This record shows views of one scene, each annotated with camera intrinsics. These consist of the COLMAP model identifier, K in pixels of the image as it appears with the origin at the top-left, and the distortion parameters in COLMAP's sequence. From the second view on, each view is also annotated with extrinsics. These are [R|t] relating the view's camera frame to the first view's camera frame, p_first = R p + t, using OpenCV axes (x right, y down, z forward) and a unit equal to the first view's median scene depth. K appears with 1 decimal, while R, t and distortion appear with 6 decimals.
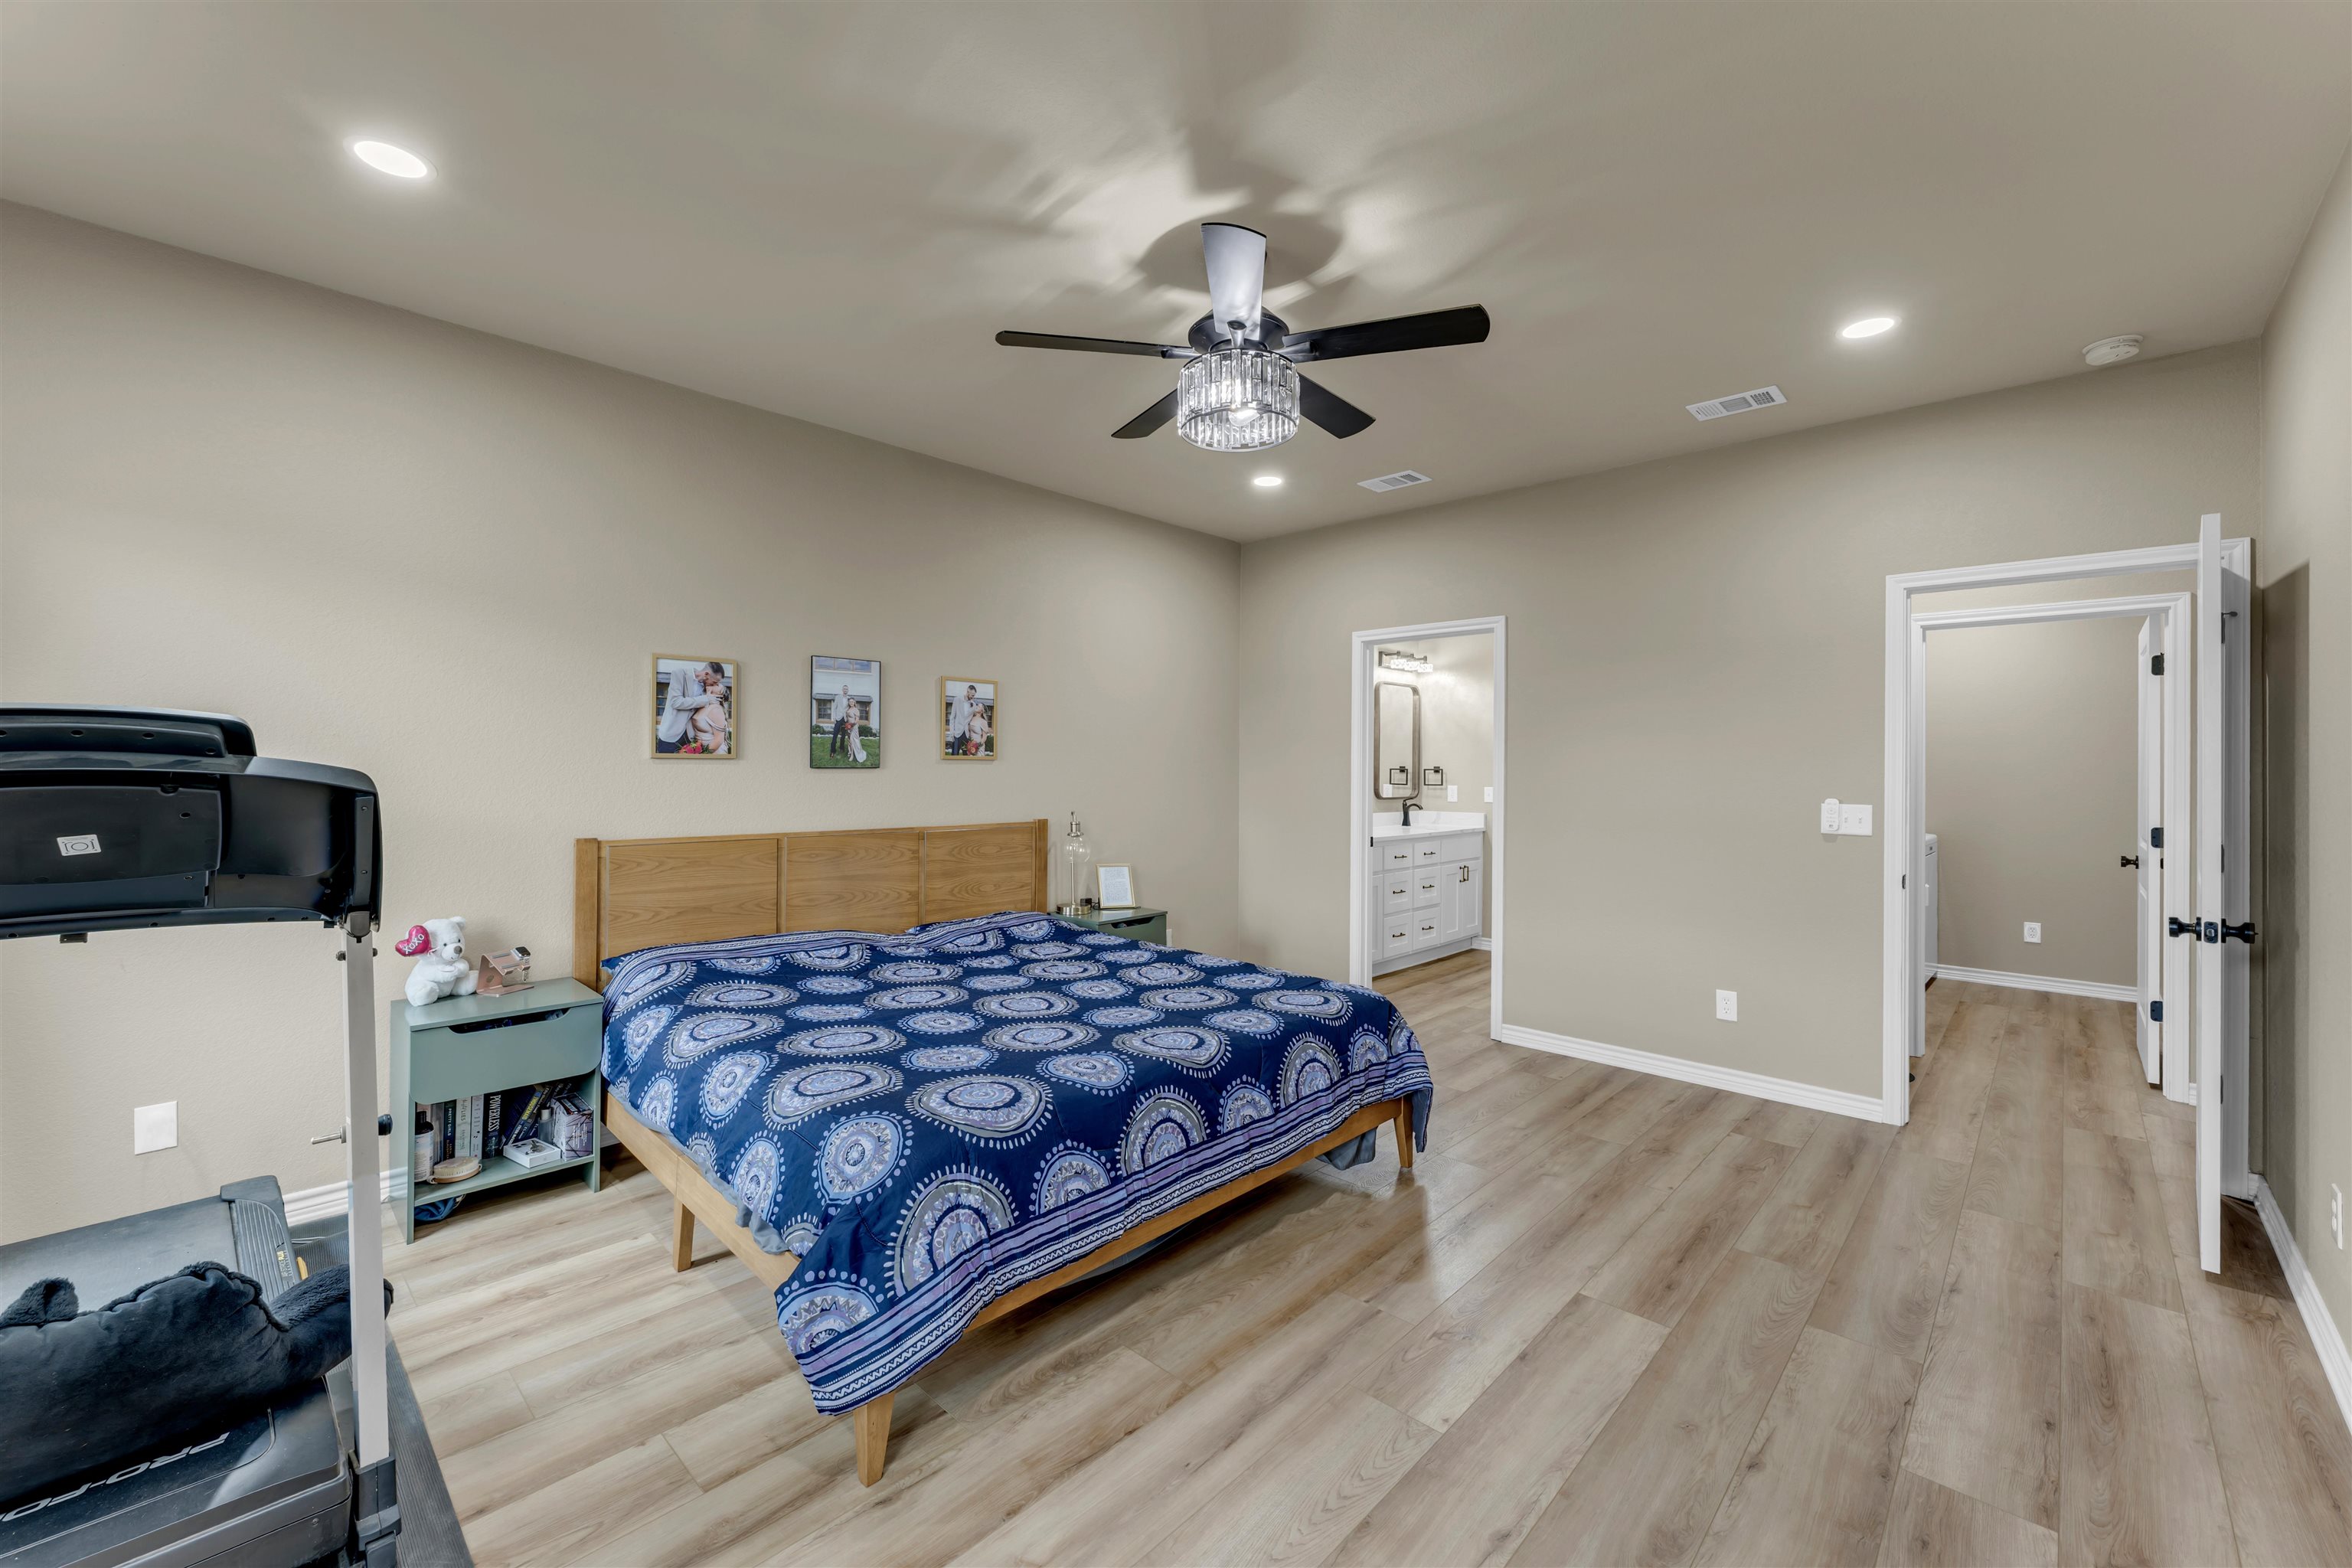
lens RADIAL K [[943.6, 0, 1180.0], [0, 943.6, 772.2], [0, 0, 1]] dist [0.000692, -0.000058]
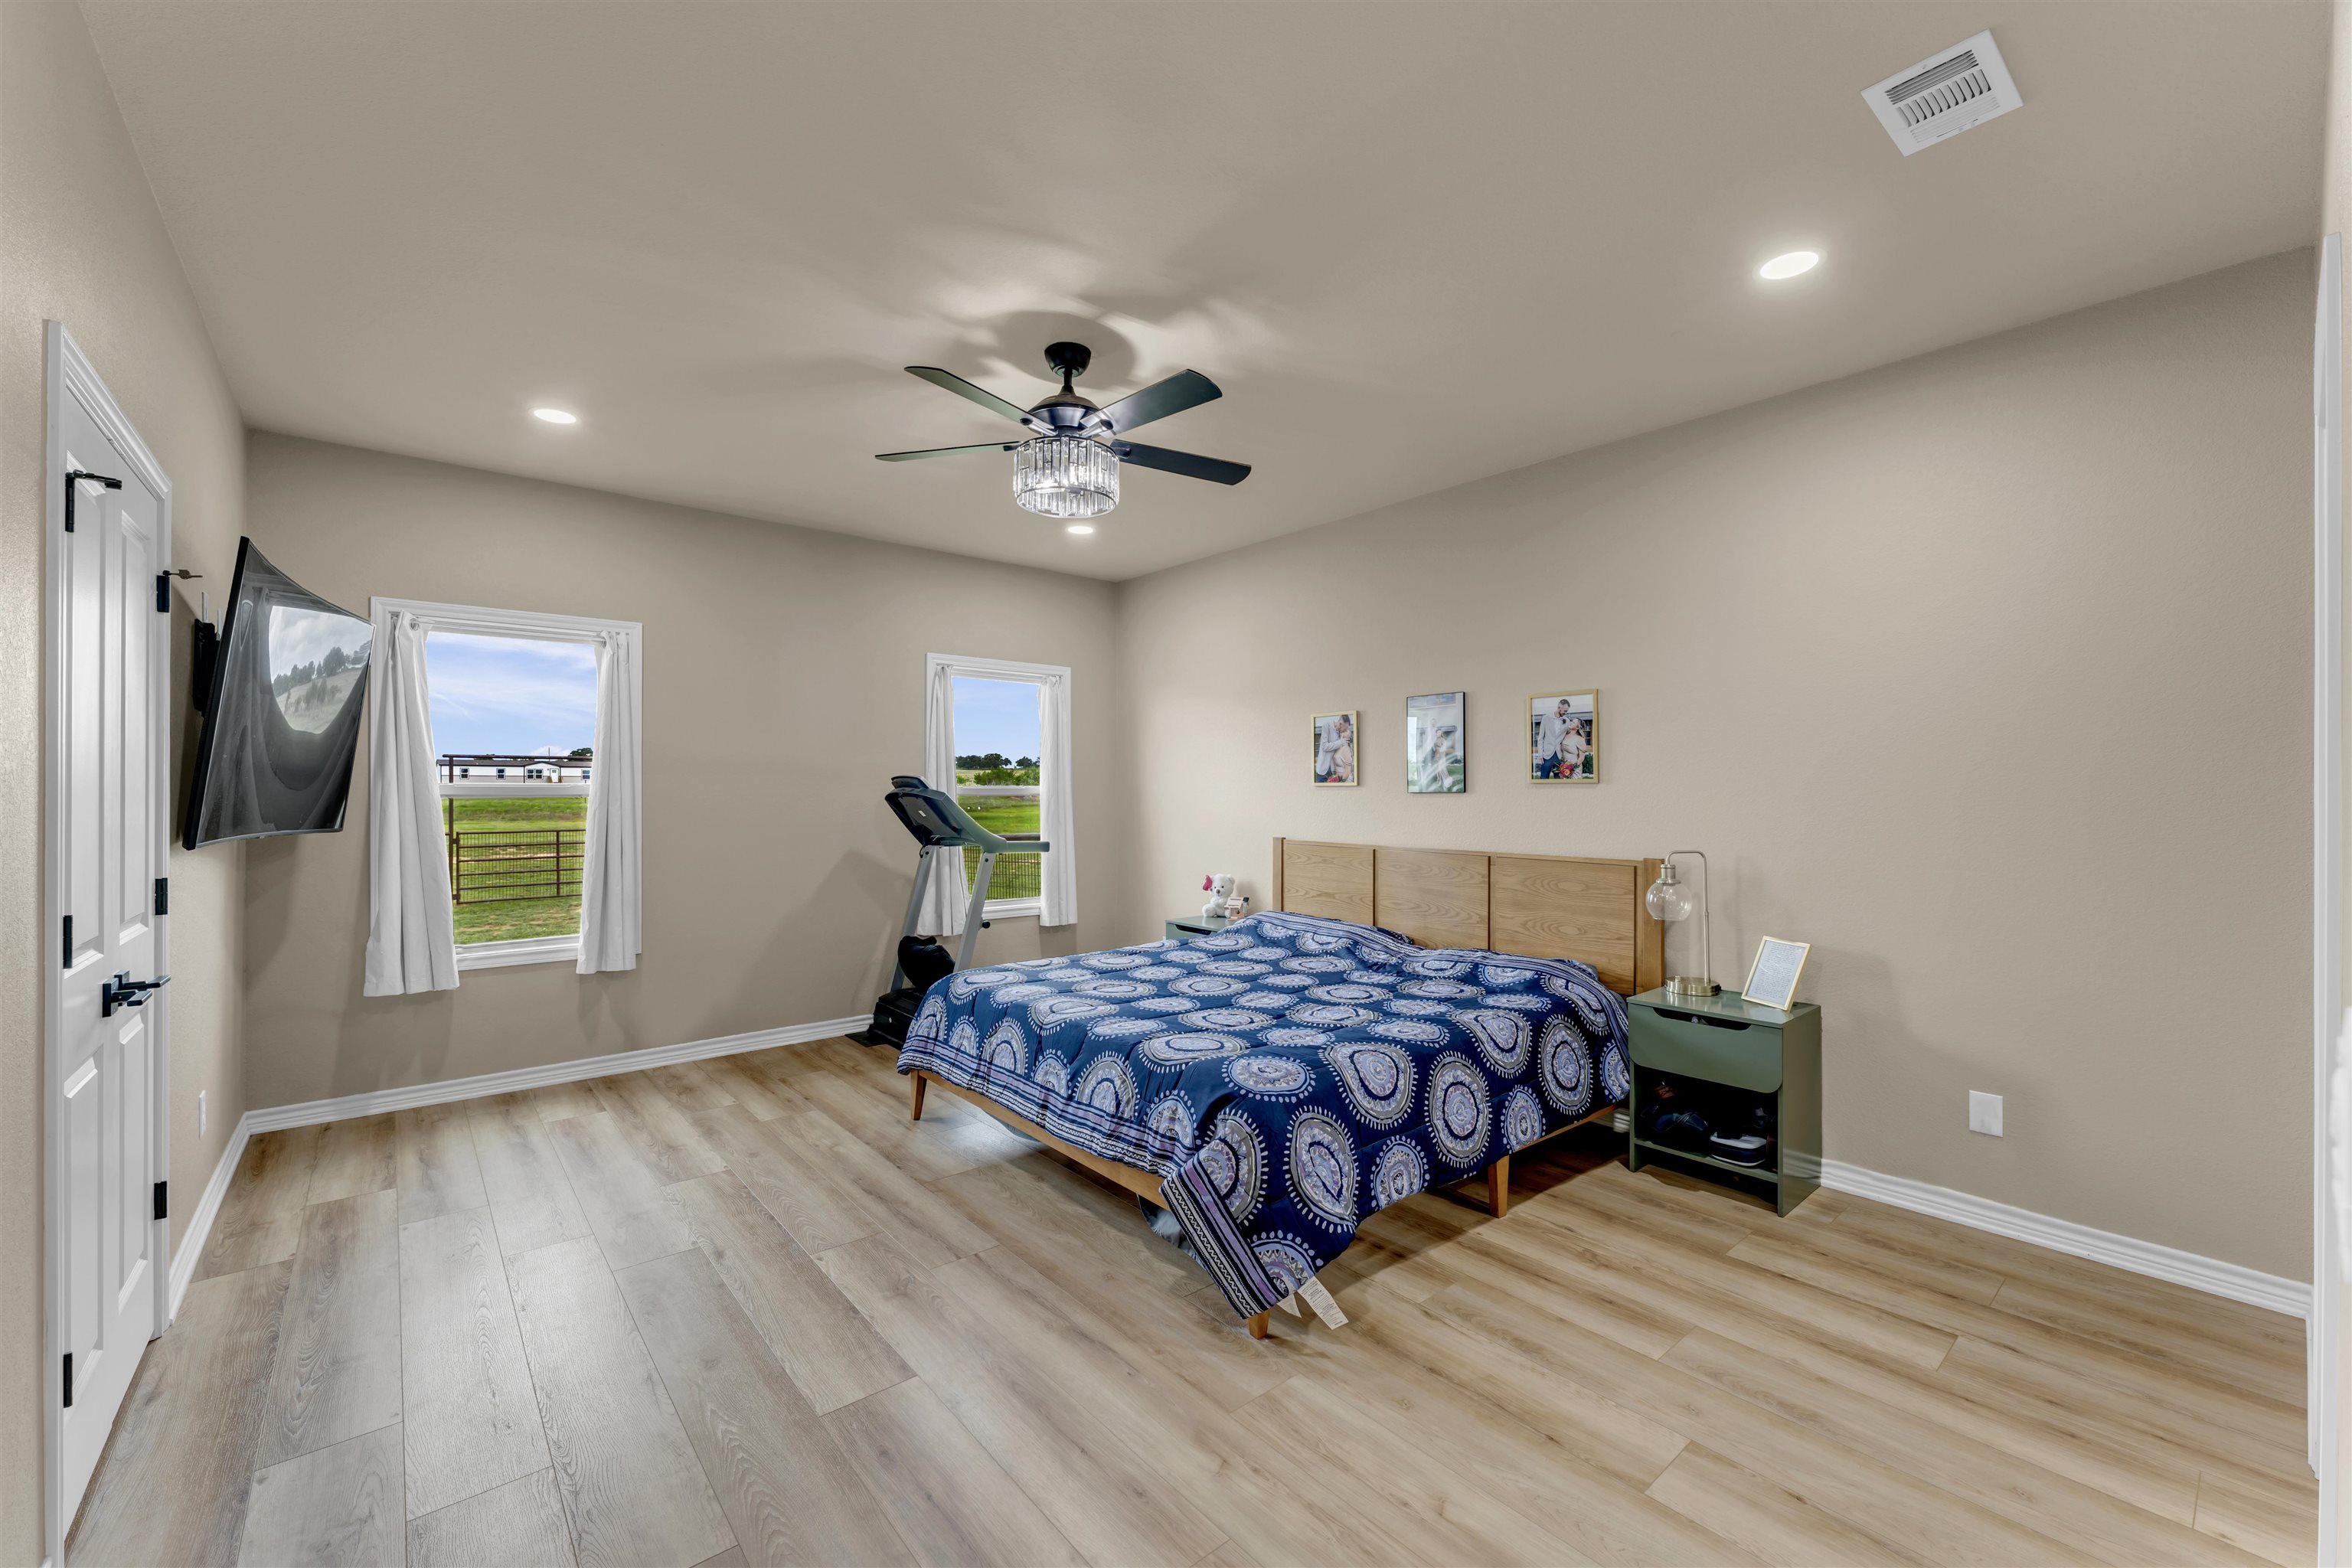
lens RADIAL K [[943.6, 0, 1174.9], [0, 943.6, 793.2], [0, 0, 1]] dist [0.000692, -0.000058]
pose [[-0.122471, -0.008137, -0.992439, 0.733572], [-0.011873, 0.999907, -0.006733, 0.006798], [0.992401, 0.010959, -0.122556, 0.774986]]
